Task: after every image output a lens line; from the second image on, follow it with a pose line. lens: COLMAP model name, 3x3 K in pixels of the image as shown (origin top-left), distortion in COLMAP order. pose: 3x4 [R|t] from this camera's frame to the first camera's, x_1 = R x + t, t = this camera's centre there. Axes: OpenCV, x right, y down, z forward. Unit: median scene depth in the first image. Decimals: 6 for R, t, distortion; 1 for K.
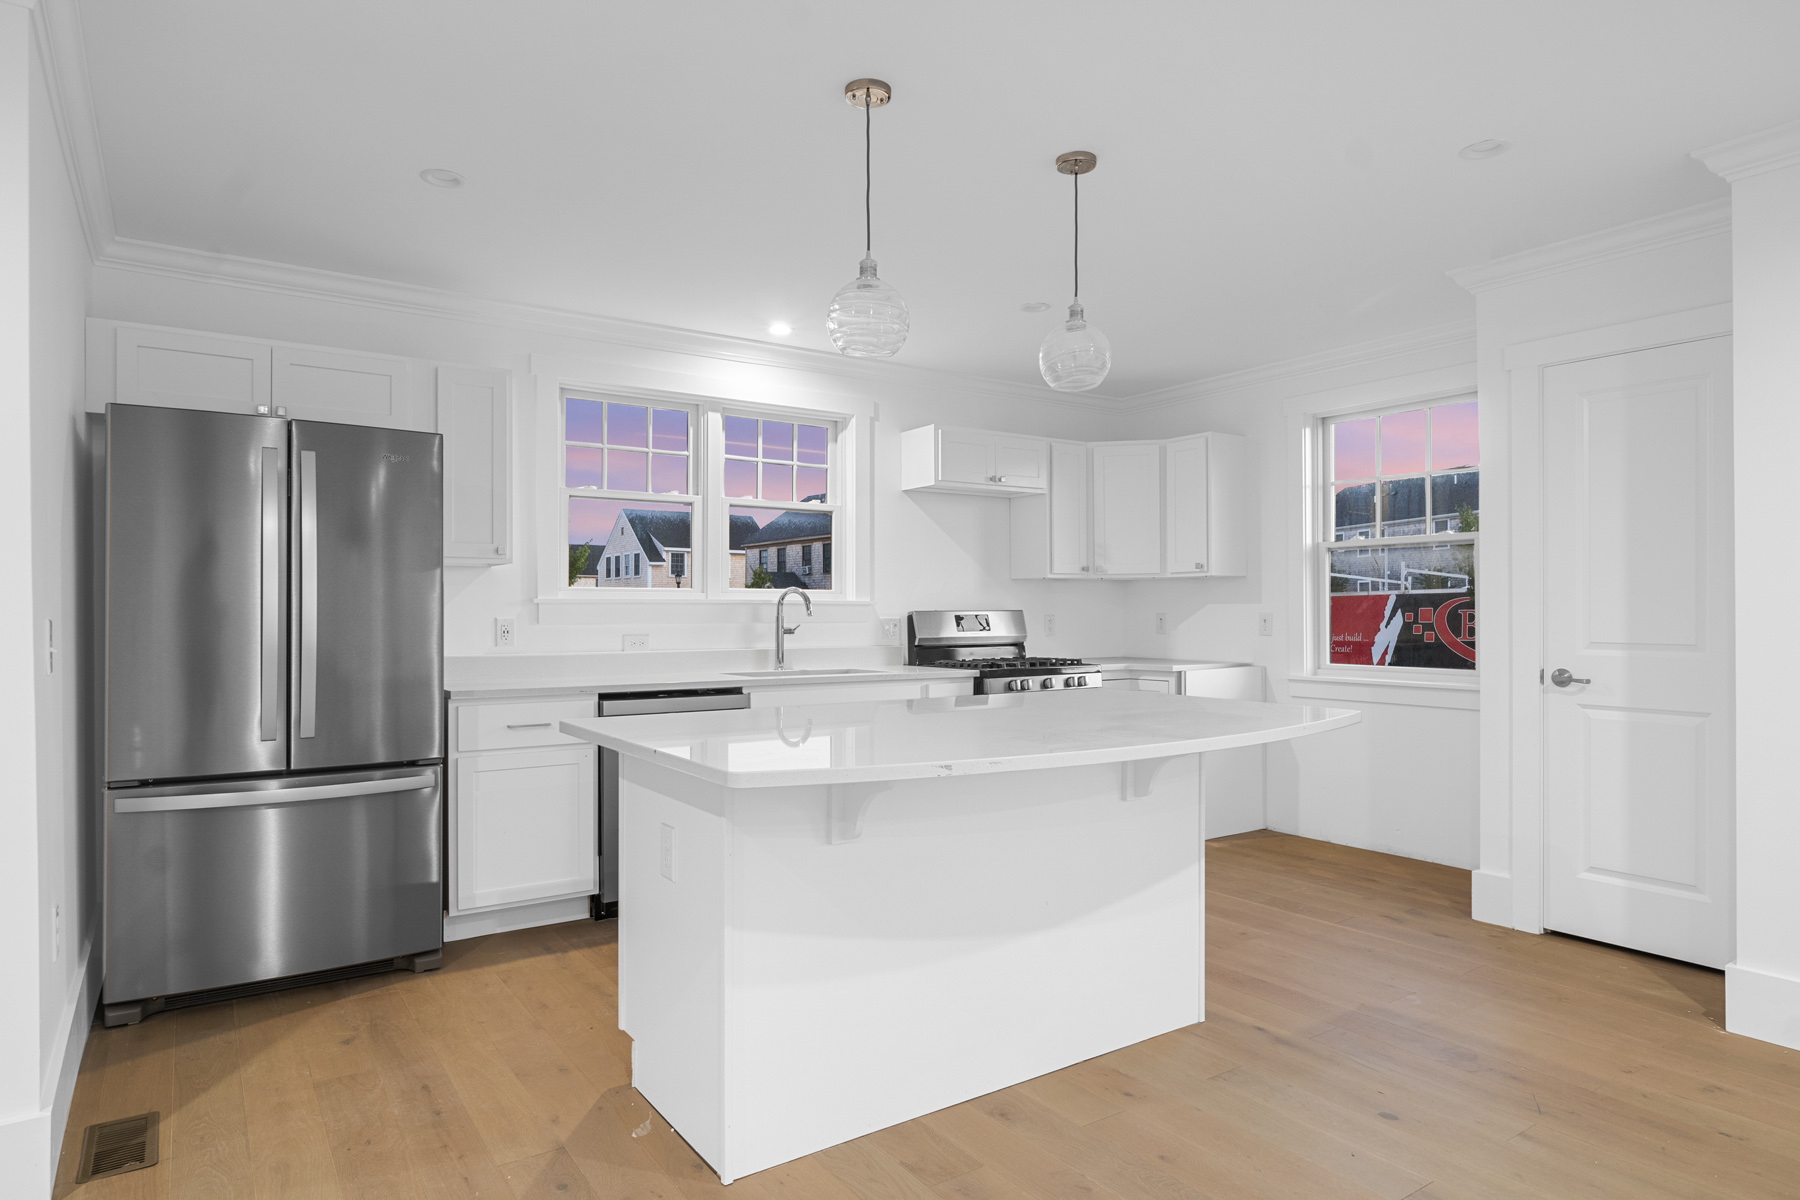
lens RADIAL K [[1003.2, 0, 889.7], [0, 1003.2, 611.4], [0, 0, 1]] dist [-0.003403, -0.004300]
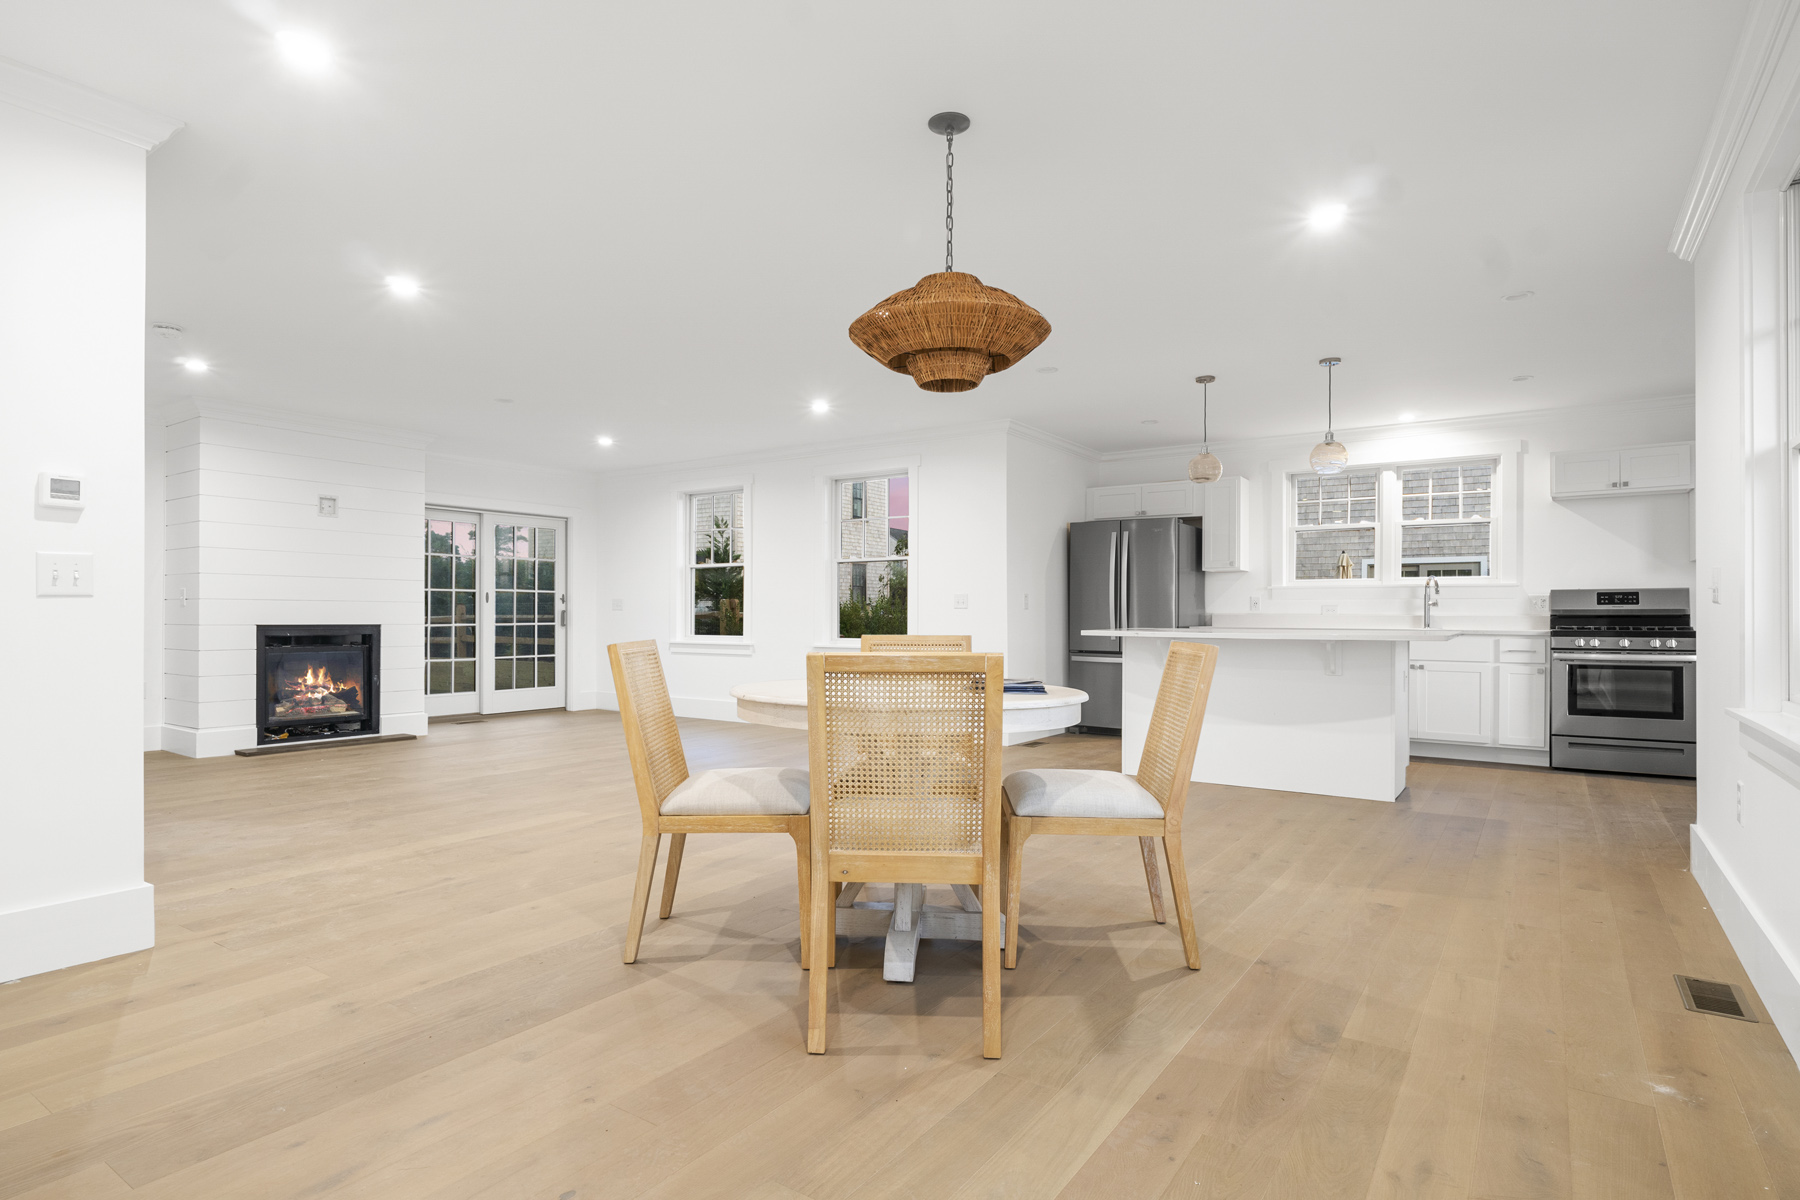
lens RADIAL K [[981.3, 0, 883.3], [0, 981.3, 604.8], [0, 0, 1]] dist [-0.001231, -0.002192]
pose [[0.370439, -0.009531, -0.928808, 0.941260], [-0.003403, 0.999927, -0.011618, 0.039350], [0.928851, 0.007465, 0.370379, -0.336994]]
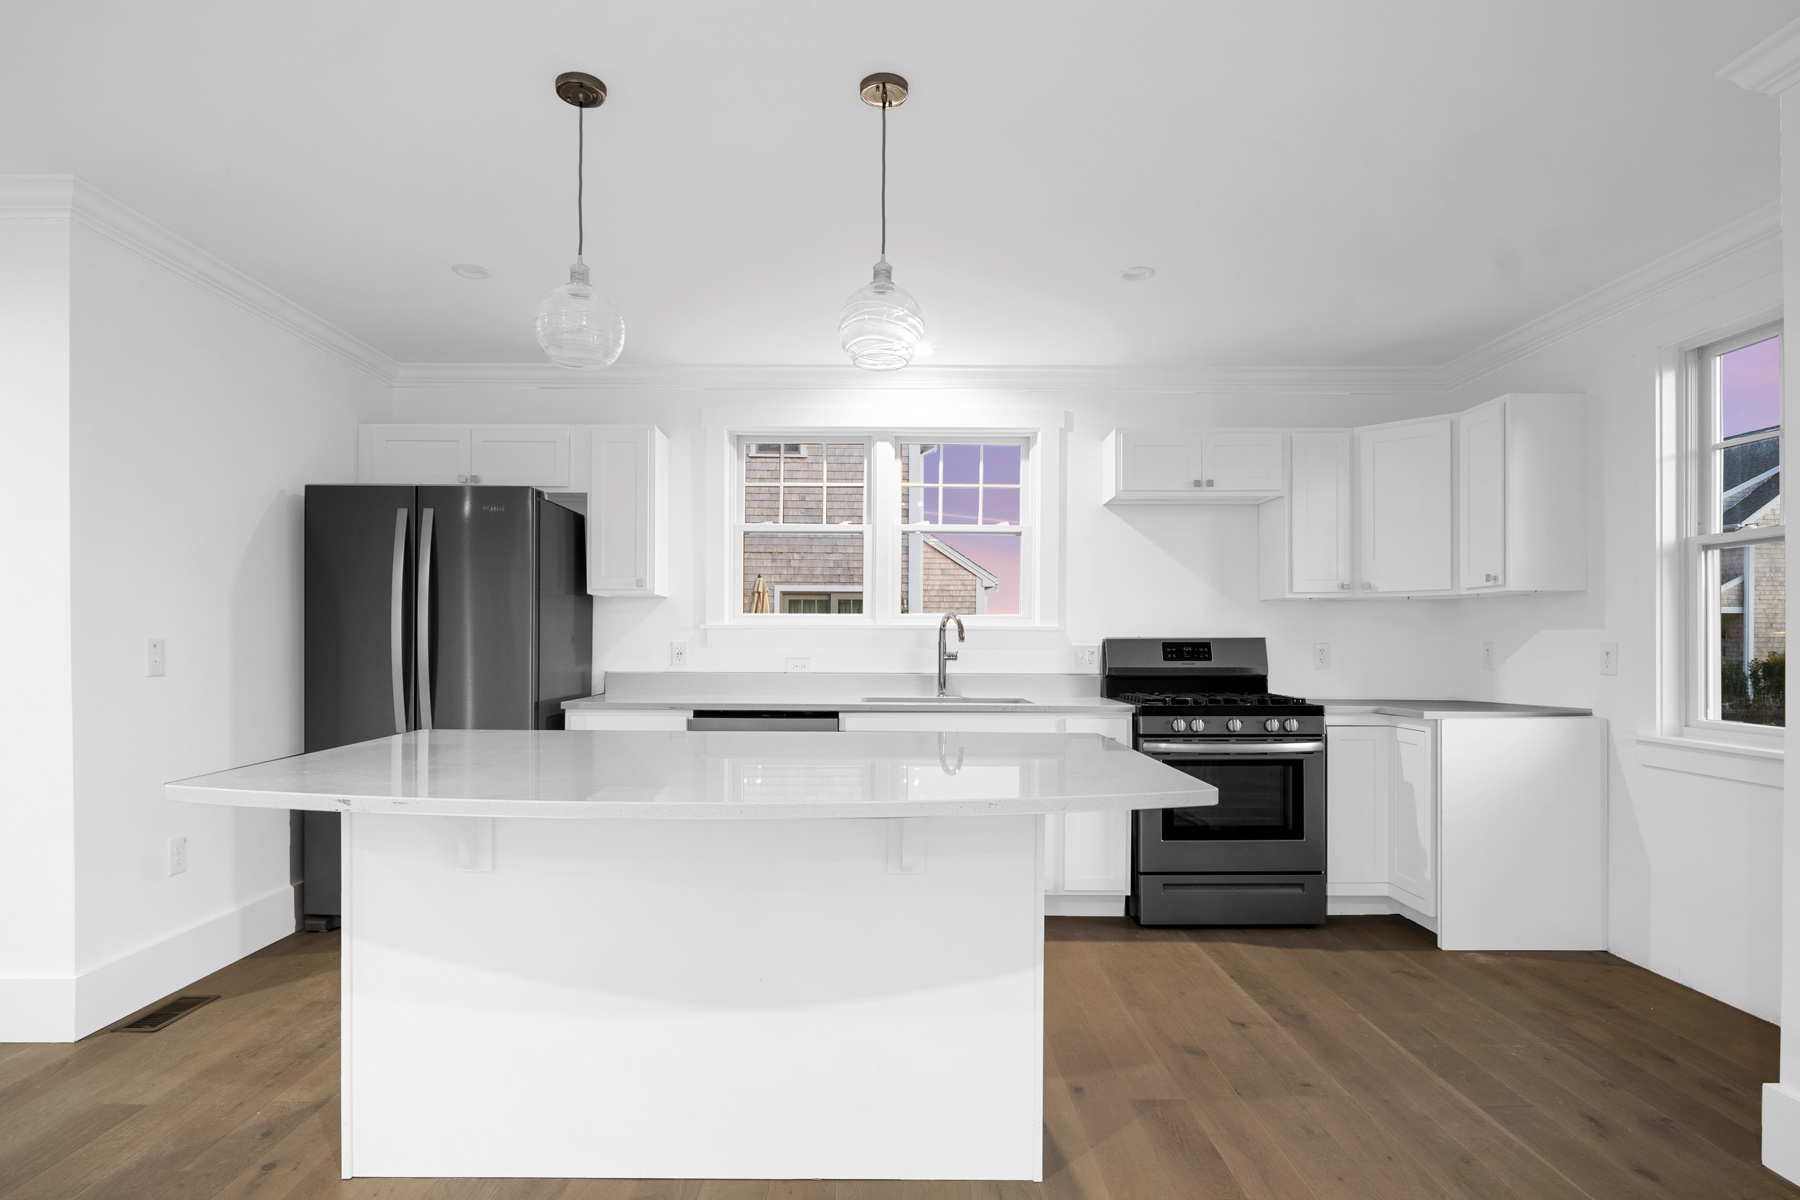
lens RADIAL K [[927.5, 0, 883.9], [0, 927.5, 643.8], [0, 0, 1]] dist [-0.001465, -0.002556]
pose [[0.835682, 0.008256, -0.549151, 0.324076], [-0.005067, 0.999960, 0.007324, 0.000413], [0.549190, -0.003338, 0.835691, 0.193455]]
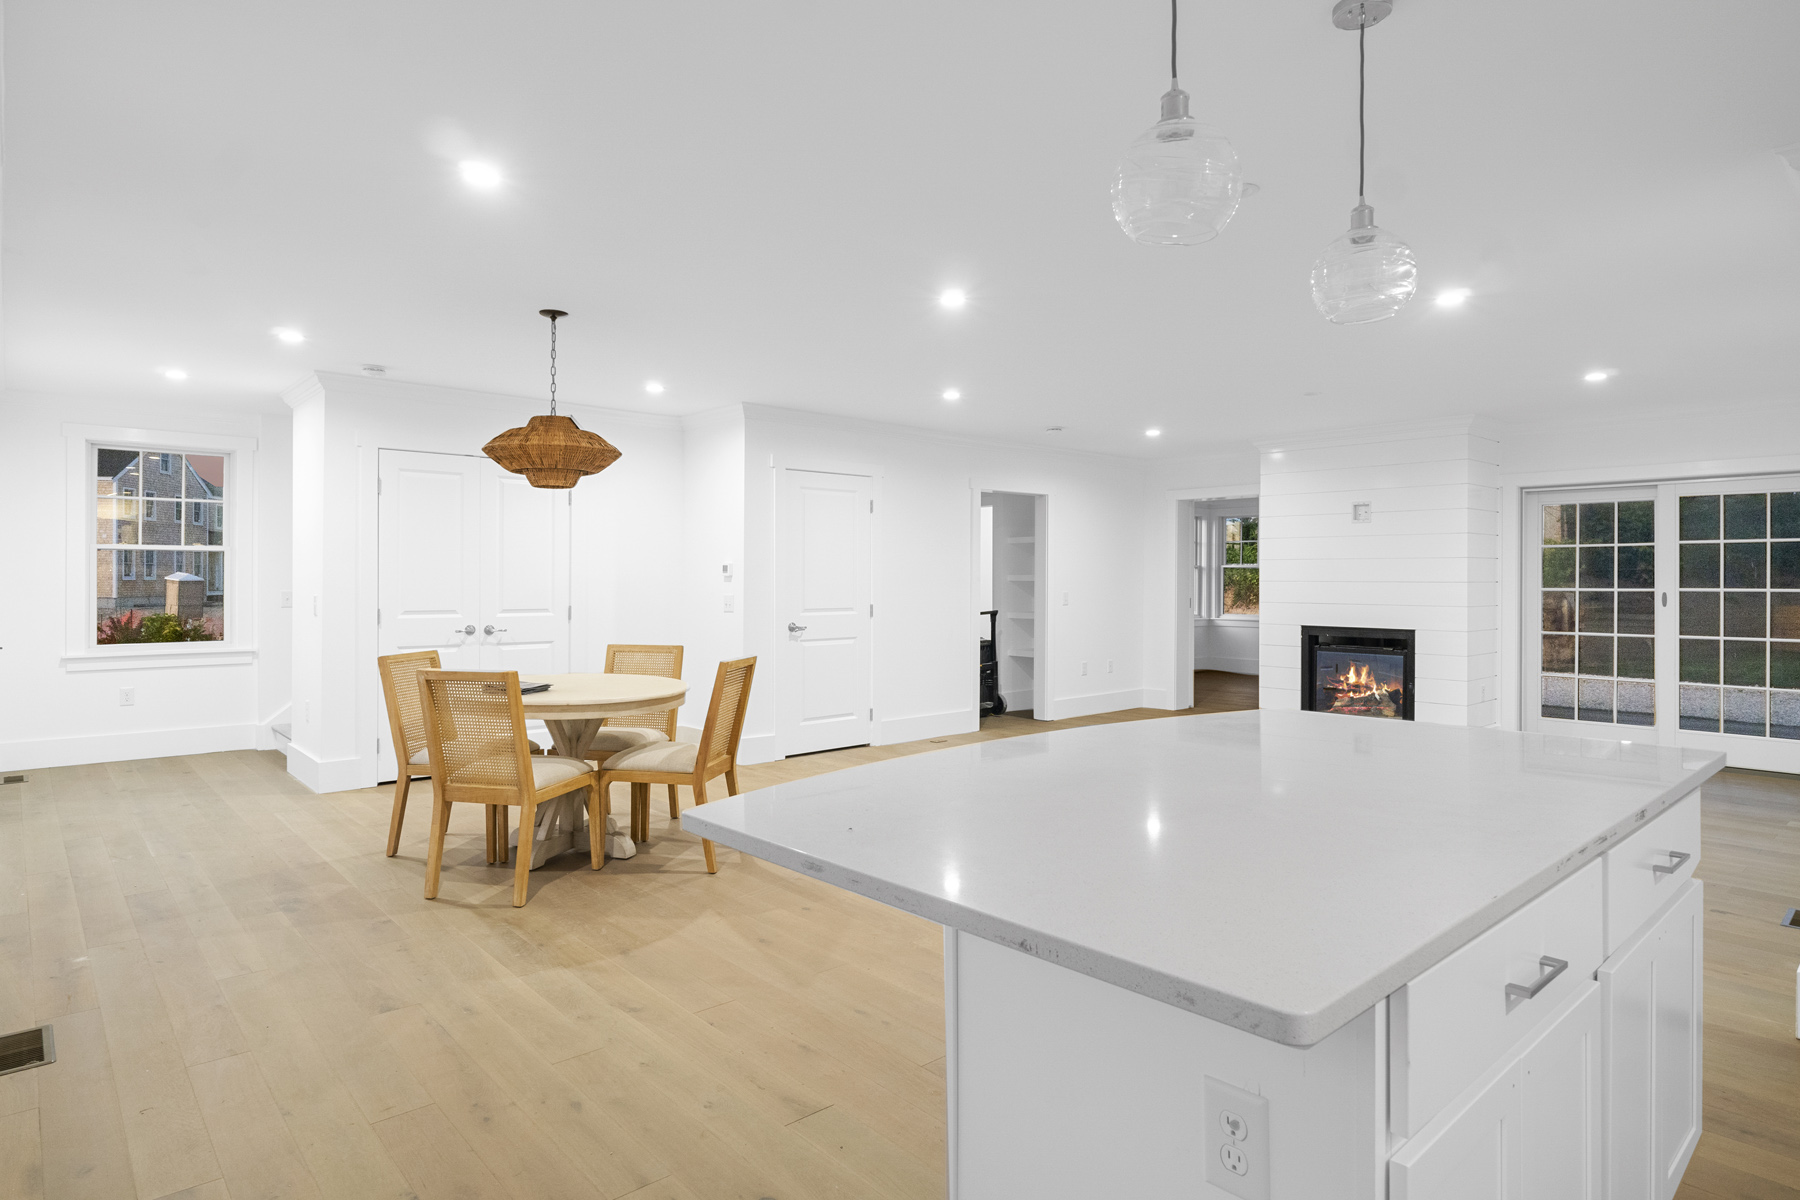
lens RADIAL K [[1003.2, 0, 859.0], [0, 1003.2, 576.2], [0, 0, 1]] dist [-0.003403, -0.004300]
pose [[-0.994251, -0.003047, -0.107034, 0.224033], [-0.002837, 0.999994, -0.002111, -0.017582], [0.107040, -0.001795, -0.994253, 0.858493]]
